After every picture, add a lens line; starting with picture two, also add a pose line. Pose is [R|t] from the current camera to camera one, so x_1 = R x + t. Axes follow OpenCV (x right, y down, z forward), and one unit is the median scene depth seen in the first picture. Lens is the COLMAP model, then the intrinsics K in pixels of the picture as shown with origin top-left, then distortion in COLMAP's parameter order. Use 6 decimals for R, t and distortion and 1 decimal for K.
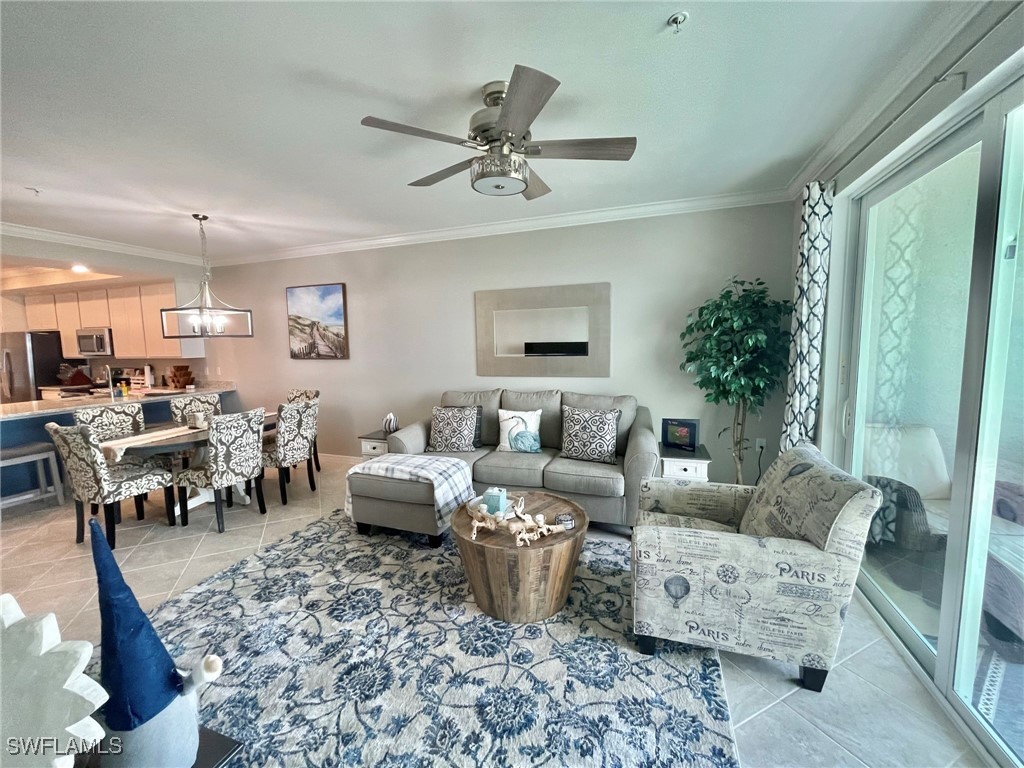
lens RADIAL K [[409.4, 0, 508.4], [0, 409.4, 380.8], [0, 0, 1]] dist [-0.001128, -0.000044]
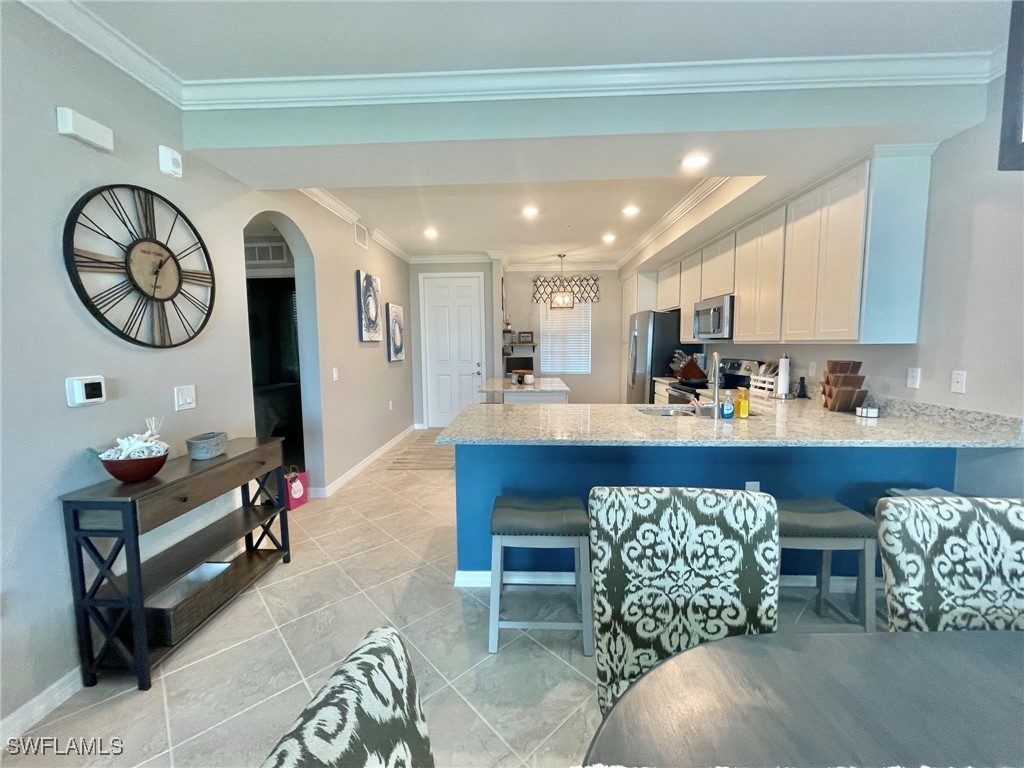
lens RADIAL K [[409.4, 0, 508.4], [0, 409.4, 380.8], [0, 0, 1]] dist [-0.001128, -0.000044]
pose [[0.290308, 0.101109, -0.951577, -0.560851], [-0.089434, 0.992917, 0.078217, -0.020487], [0.952745, 0.062396, 0.297295, 0.597092]]
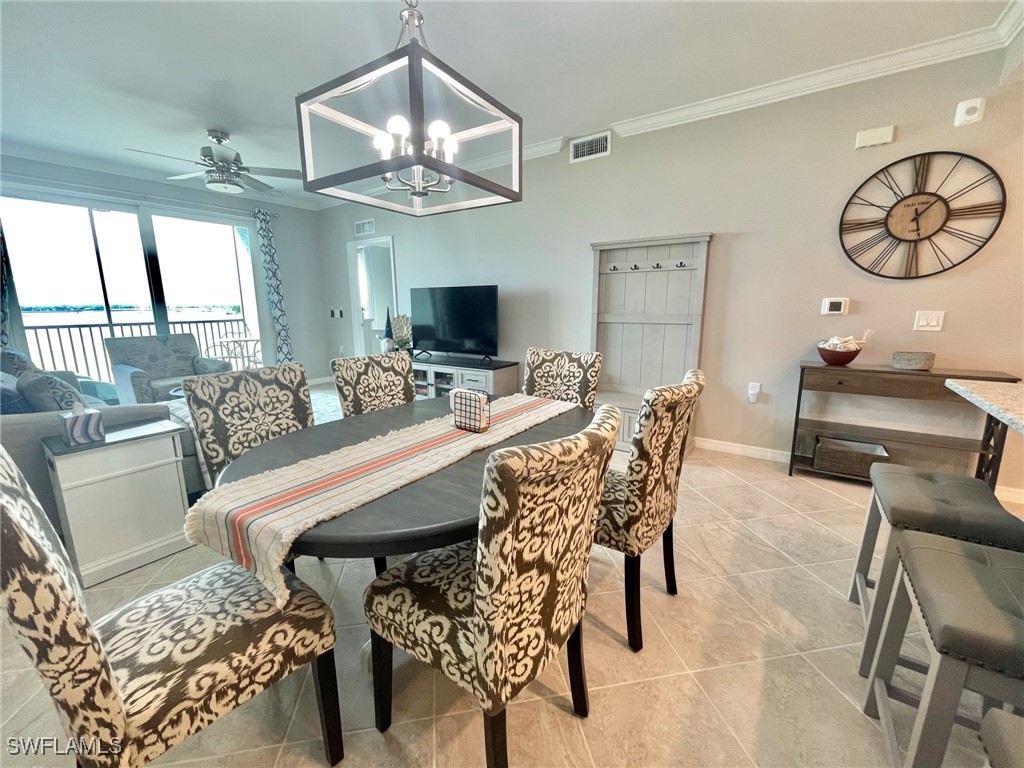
lens RADIAL K [[409.4, 0, 508.4], [0, 409.4, 380.8], [0, 0, 1]] dist [-0.001128, -0.000044]
pose [[-0.966341, -0.023849, 0.256156, -0.684859], [0.047639, 0.961885, 0.269272, -0.030304], [-0.252815, 0.272411, -0.928373, 1.024190]]
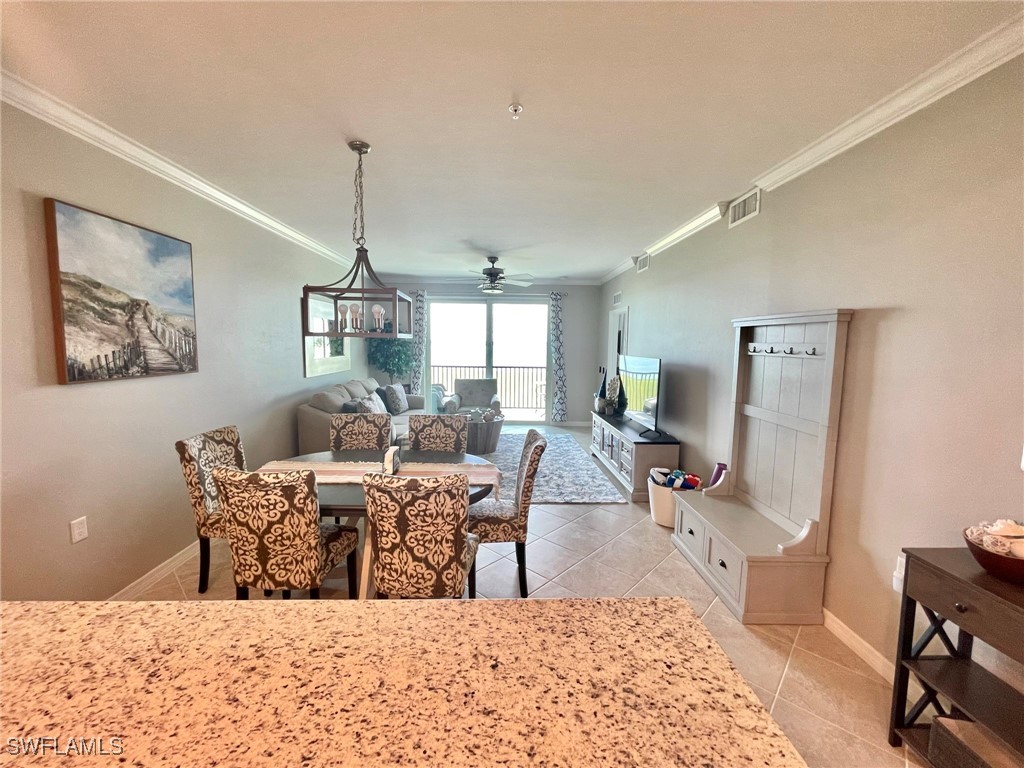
lens RADIAL K [[413.1, 0, 510.6], [0, 413.1, 381.9], [0, 0, 1]] dist [-0.007820, -0.000197]
pose [[-0.374473, -0.076719, 0.924058, -1.094606], [0.082386, 0.989877, 0.115570, -0.068970], [-0.923570, 0.119407, -0.364362, 0.780788]]
